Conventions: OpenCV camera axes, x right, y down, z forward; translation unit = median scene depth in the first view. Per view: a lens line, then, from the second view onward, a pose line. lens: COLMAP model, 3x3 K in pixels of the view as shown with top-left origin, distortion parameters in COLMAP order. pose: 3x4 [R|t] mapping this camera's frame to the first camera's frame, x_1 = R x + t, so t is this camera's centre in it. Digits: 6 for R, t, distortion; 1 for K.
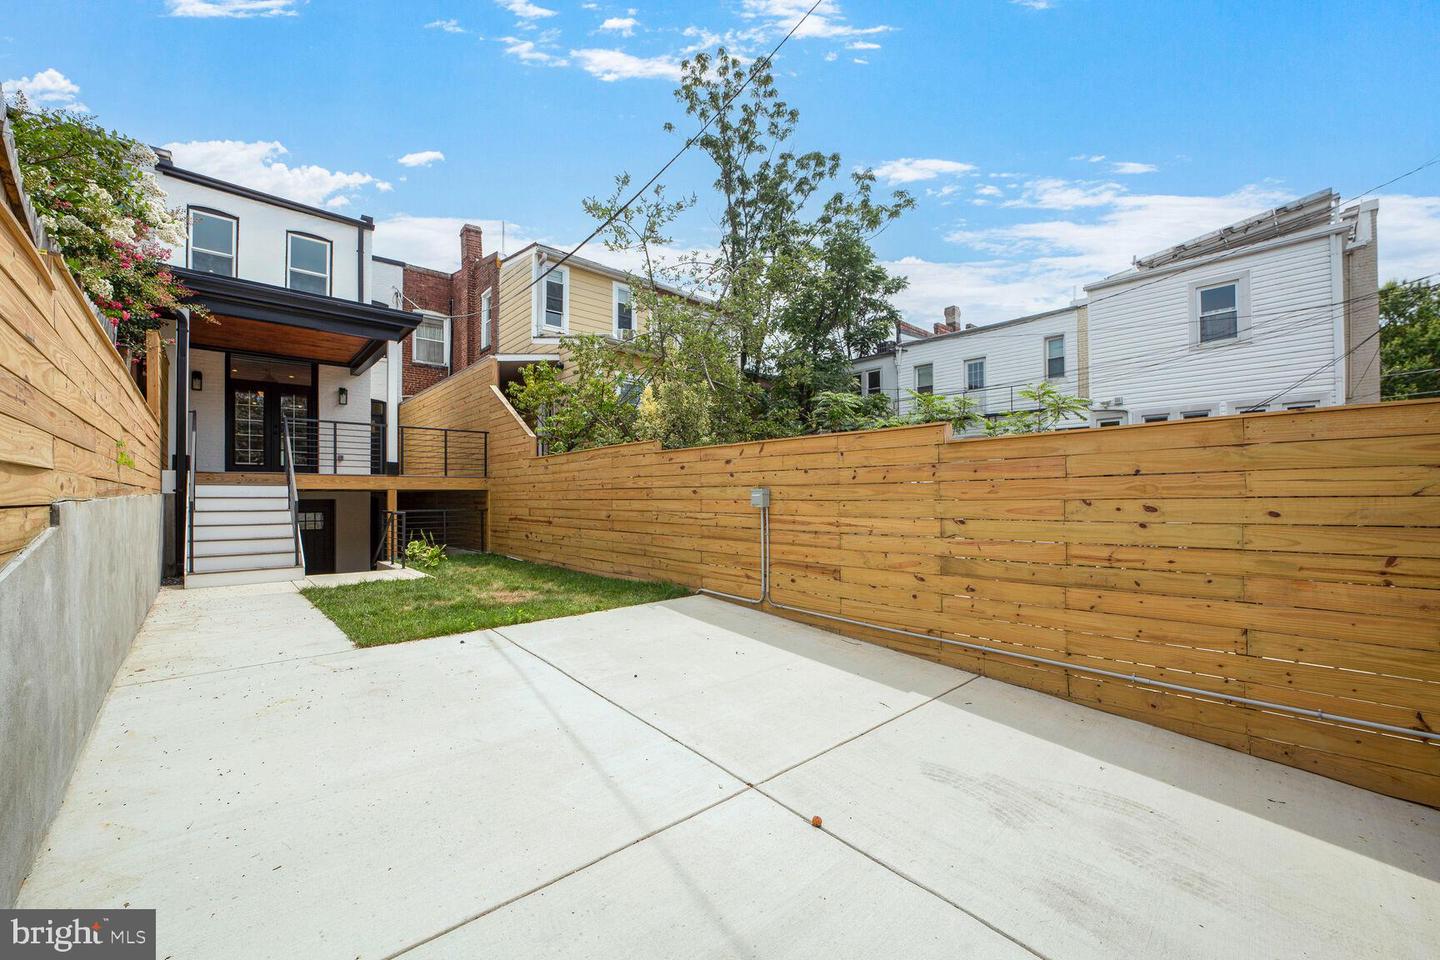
lens RADIAL K [[558.6, 0, 745.2], [0, 558.6, 498.2], [0, 0, 1]] dist [-0.044297, -0.000056]
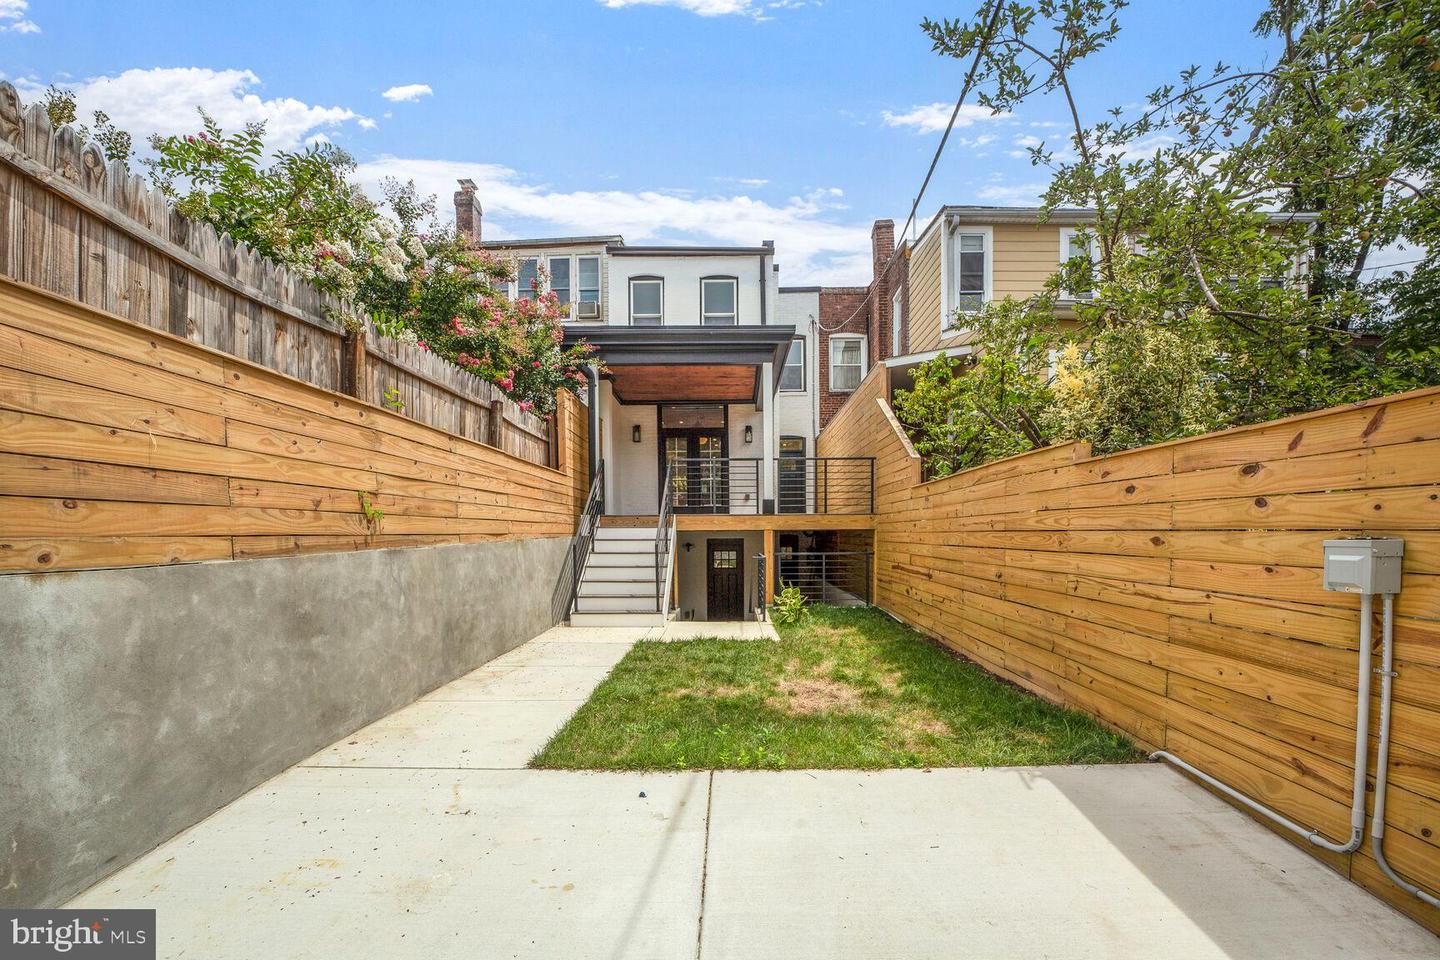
lens RADIAL K [[584.8, 0, 732.4], [0, 584.8, 560.0], [0, 0, 1]] dist [-0.021140, 0.000684]
pose [[0.702794, 0.033713, -0.710594, 0.002264], [0.001020, 0.998828, 0.048397, -0.012396], [0.711392, -0.034738, 0.701936, 0.268369]]
